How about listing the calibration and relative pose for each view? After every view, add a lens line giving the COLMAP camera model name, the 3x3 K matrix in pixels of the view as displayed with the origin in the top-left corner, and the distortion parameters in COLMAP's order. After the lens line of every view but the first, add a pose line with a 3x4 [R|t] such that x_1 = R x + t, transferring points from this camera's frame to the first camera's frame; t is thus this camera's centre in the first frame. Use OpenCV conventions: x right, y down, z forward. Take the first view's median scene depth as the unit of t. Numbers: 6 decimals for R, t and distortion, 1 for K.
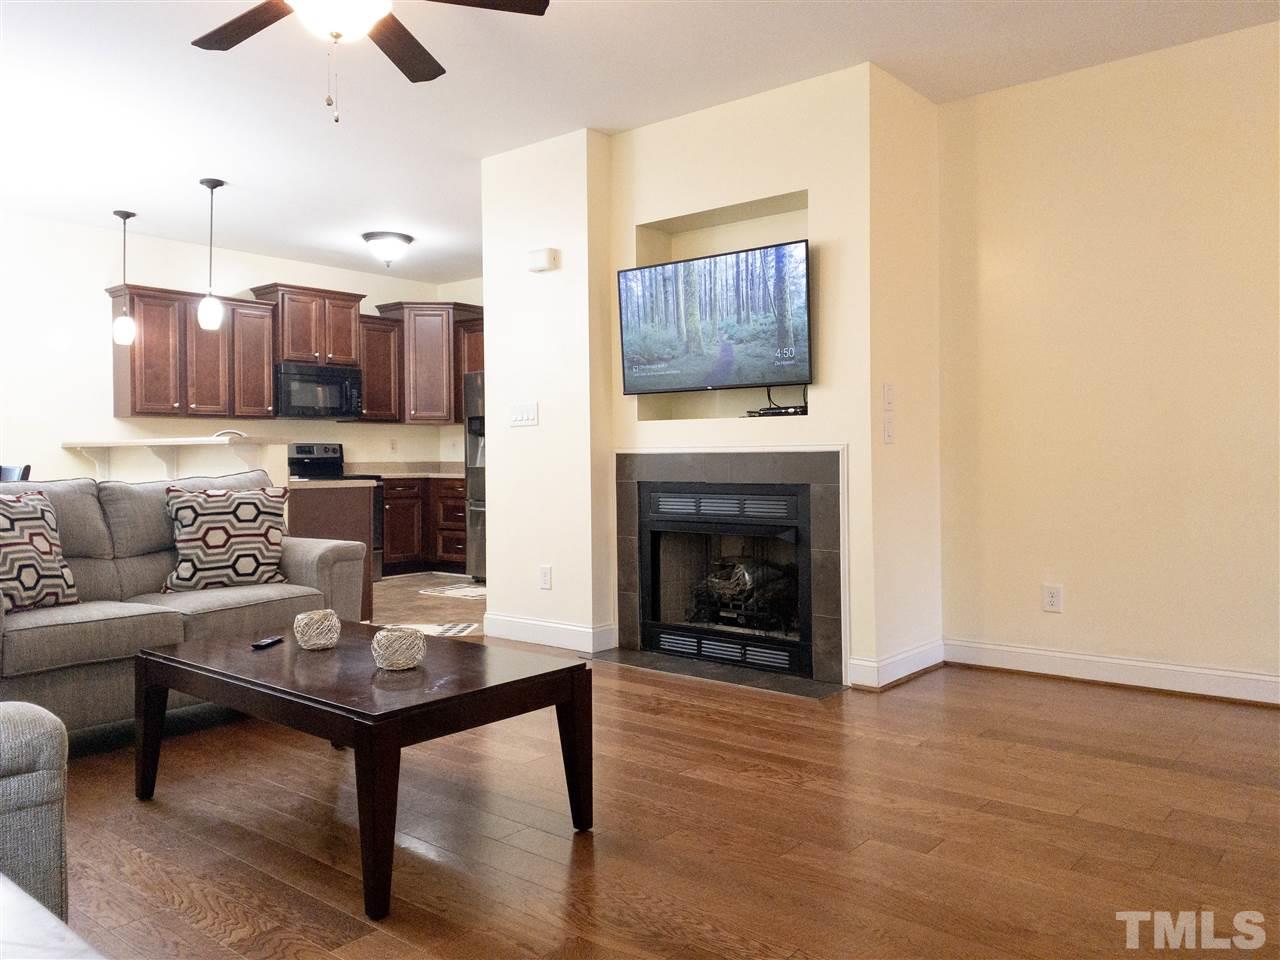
lens RADIAL K [[982.5, 0, 641.8], [0, 982.5, 458.8], [0, 0, 1]] dist [0.087661, -0.100773]
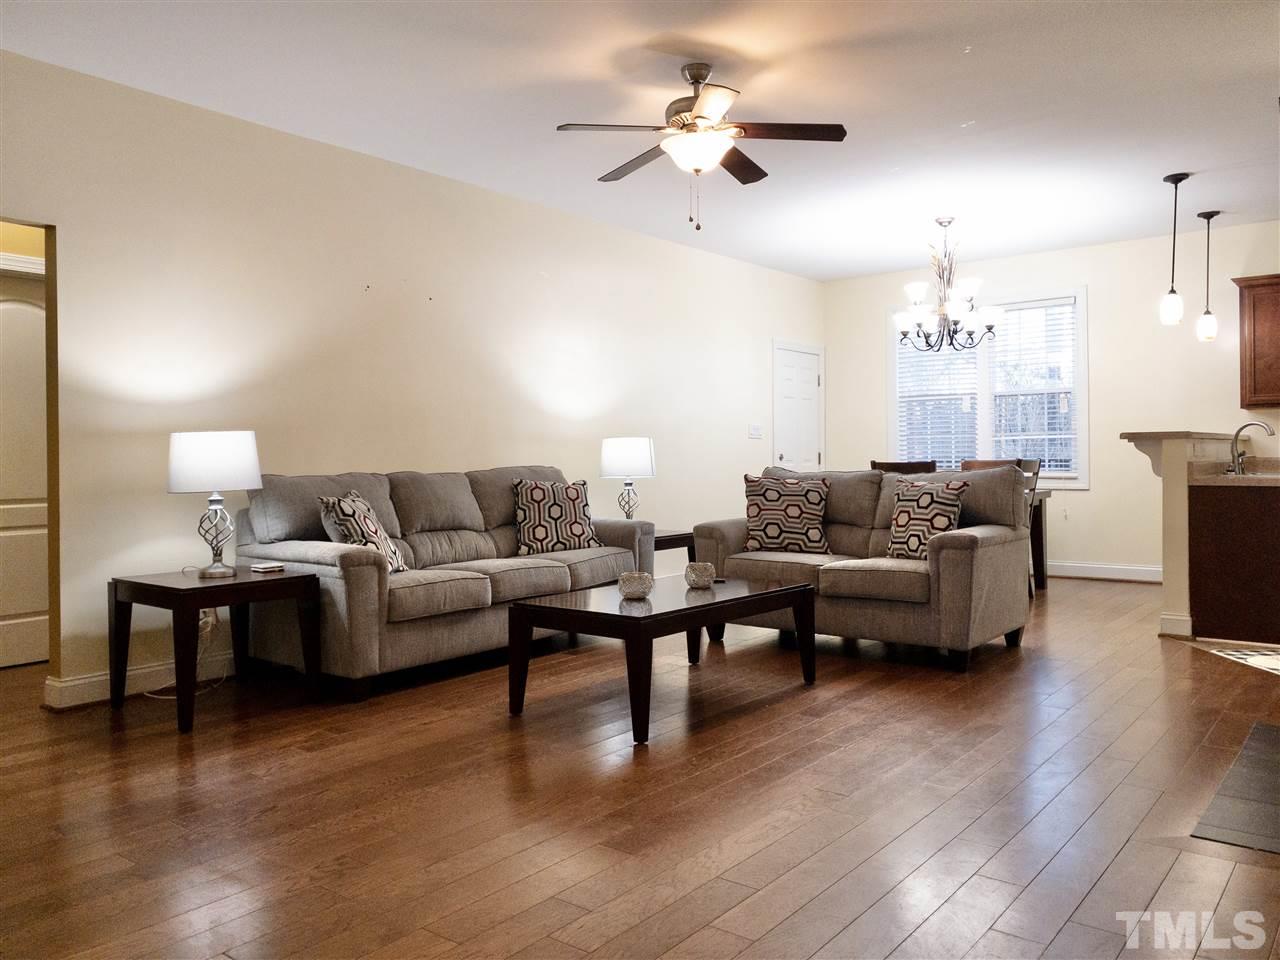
lens RADIAL K [[982.5, 0, 641.8], [0, 982.5, 458.8], [0, 0, 1]] dist [0.087661, -0.100773]
pose [[0.029886, 0.007534, -0.999525, 0.808100], [0.009188, 0.999927, 0.007812, -0.010294], [0.999511, -0.009417, 0.029815, 0.616464]]
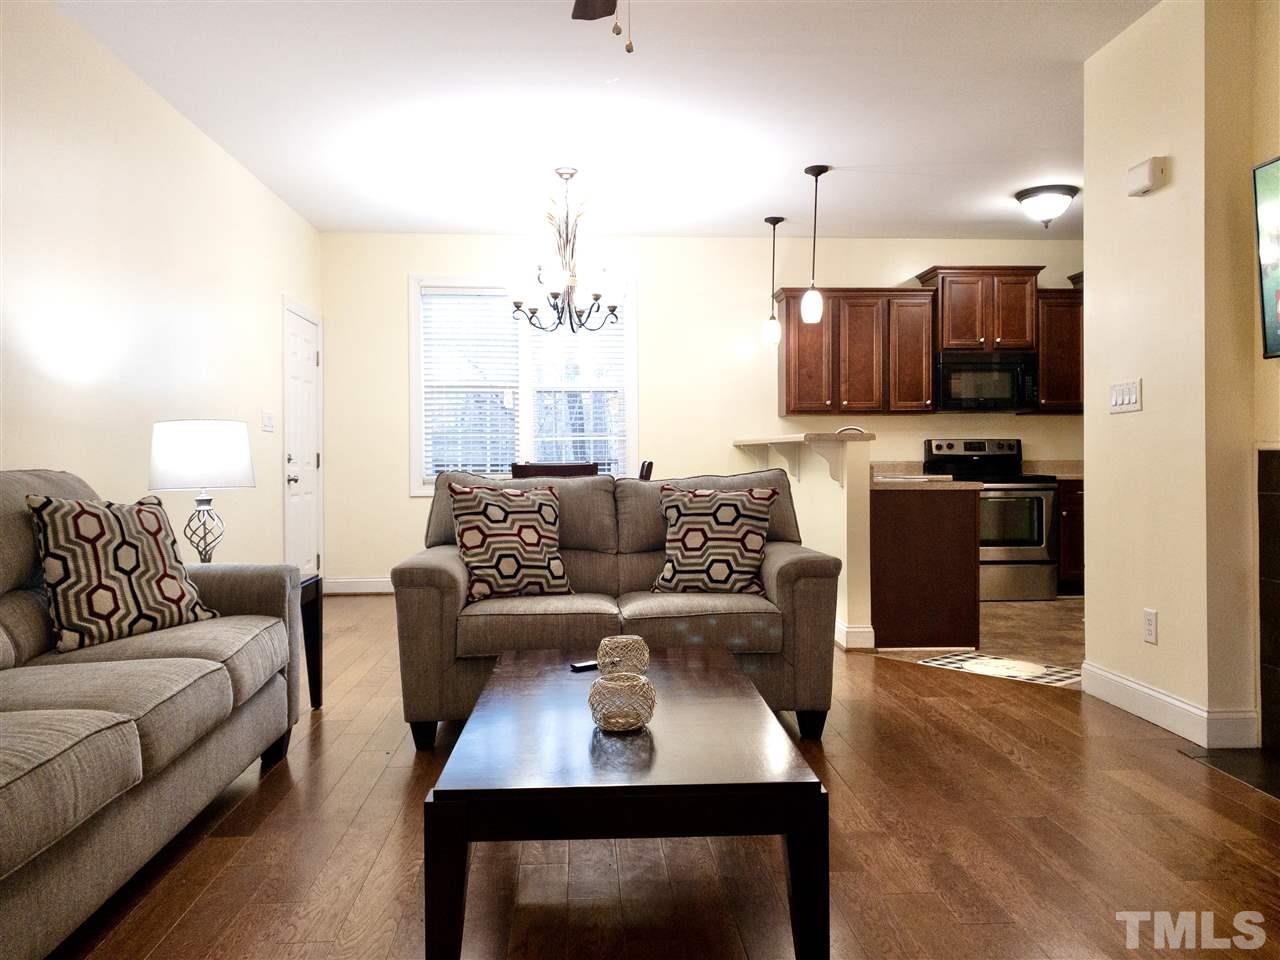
lens RADIAL K [[982.5, 0, 641.8], [0, 982.5, 458.8], [0, 0, 1]] dist [0.087661, -0.100773]
pose [[0.690960, 0.004324, -0.722880, 0.213504], [-0.001452, 0.999988, 0.004594, -0.002450], [0.722892, -0.002125, 0.690958, 0.306598]]
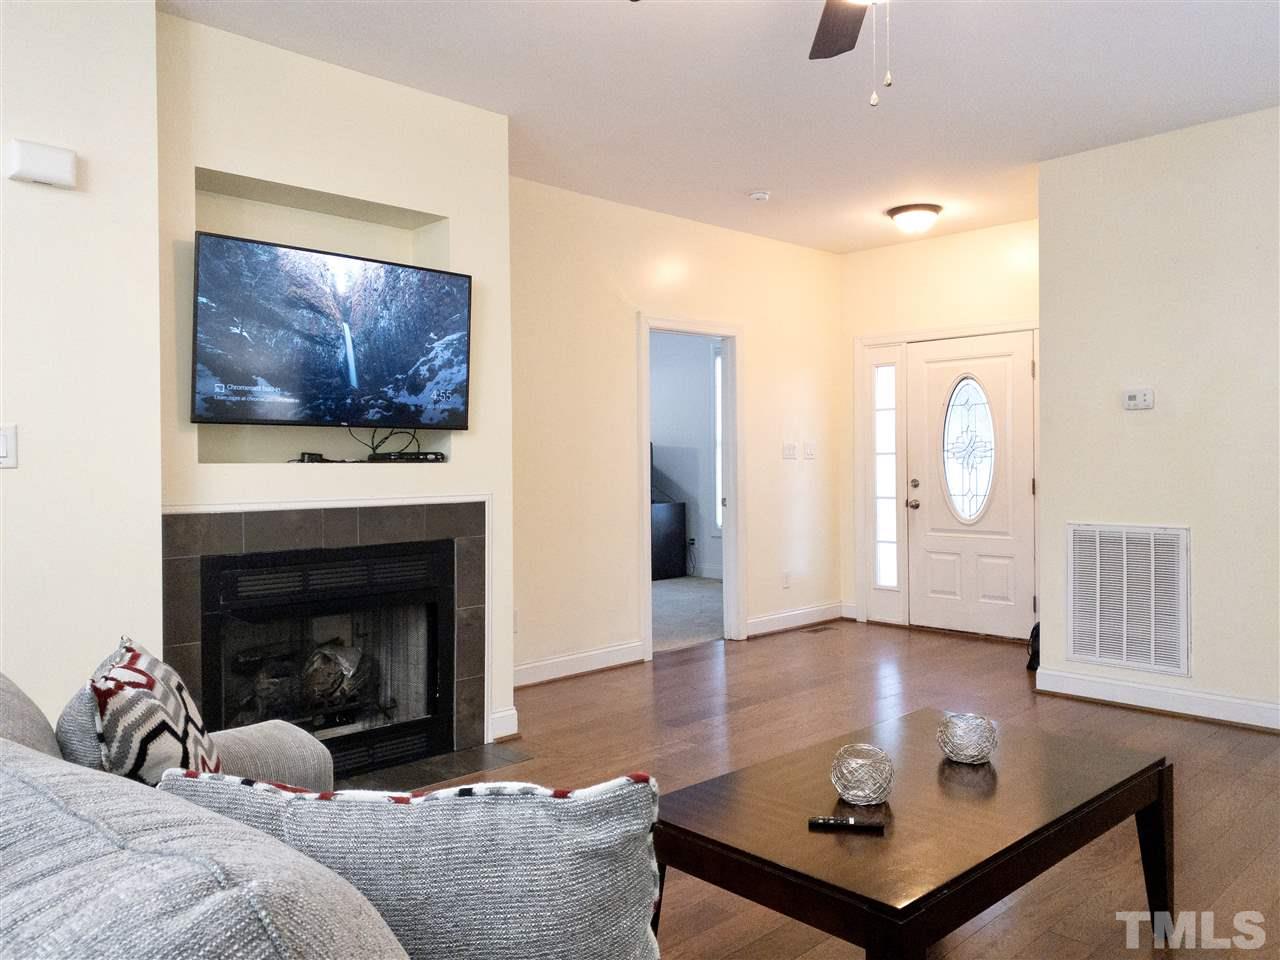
lens RADIAL K [[982.5, 0, 641.8], [0, 982.5, 458.8], [0, 0, 1]] dist [0.087661, -0.100773]
pose [[0.104716, 0.007988, 0.994470, -0.778506], [0.007752, 0.999931, -0.008848, -0.041661], [-0.994472, 0.008636, 0.104647, 0.783606]]
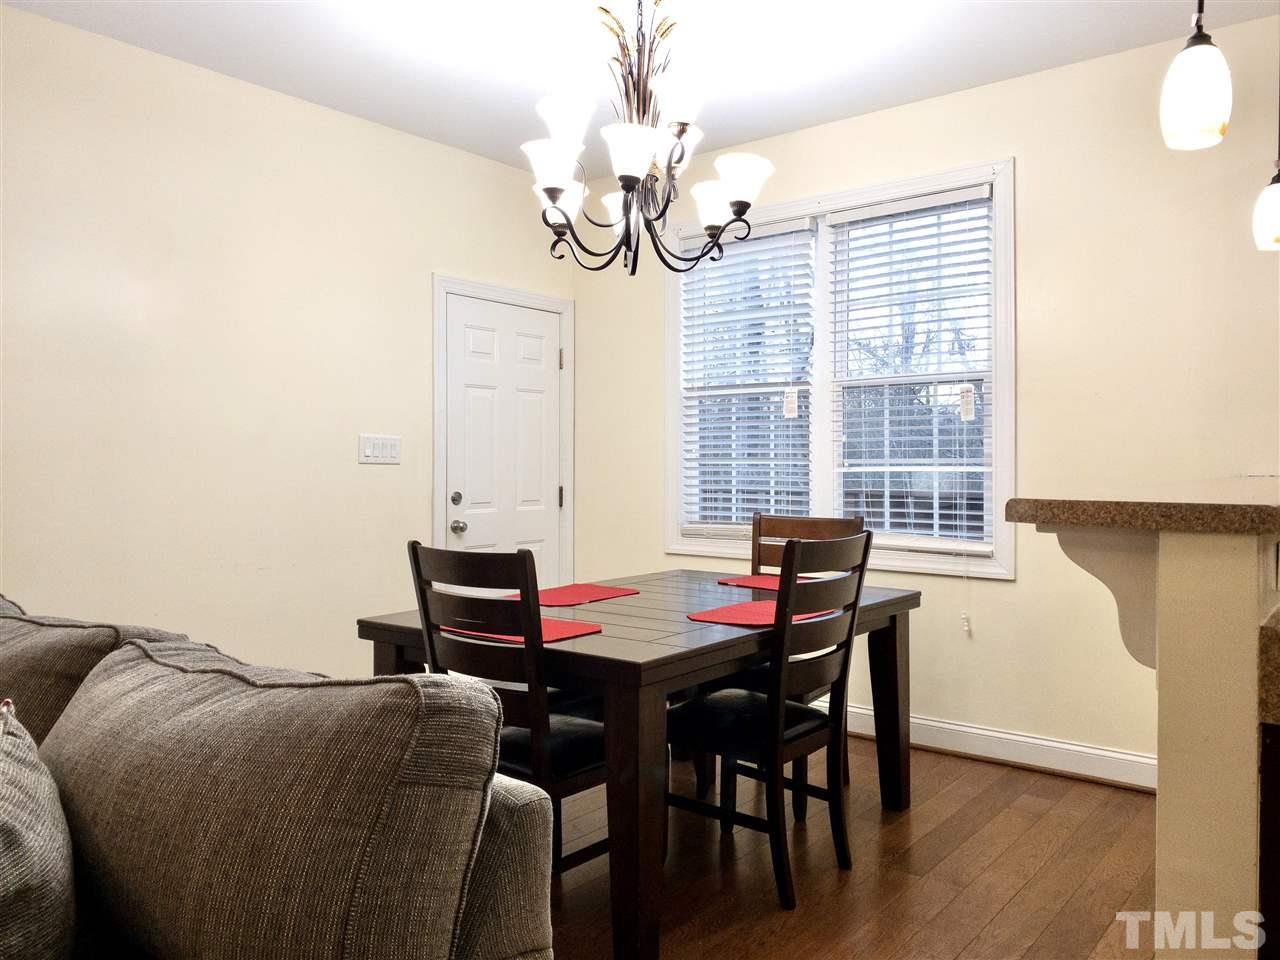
lens RADIAL K [[982.5, 0, 641.8], [0, 982.5, 458.8], [0, 0, 1]] dist [0.087661, -0.100773]
pose [[0.022186, 0.006698, -0.999731, -0.167312], [-0.000505, 0.999978, 0.006689, -0.047708], [0.999754, 0.000356, 0.022189, 1.166882]]
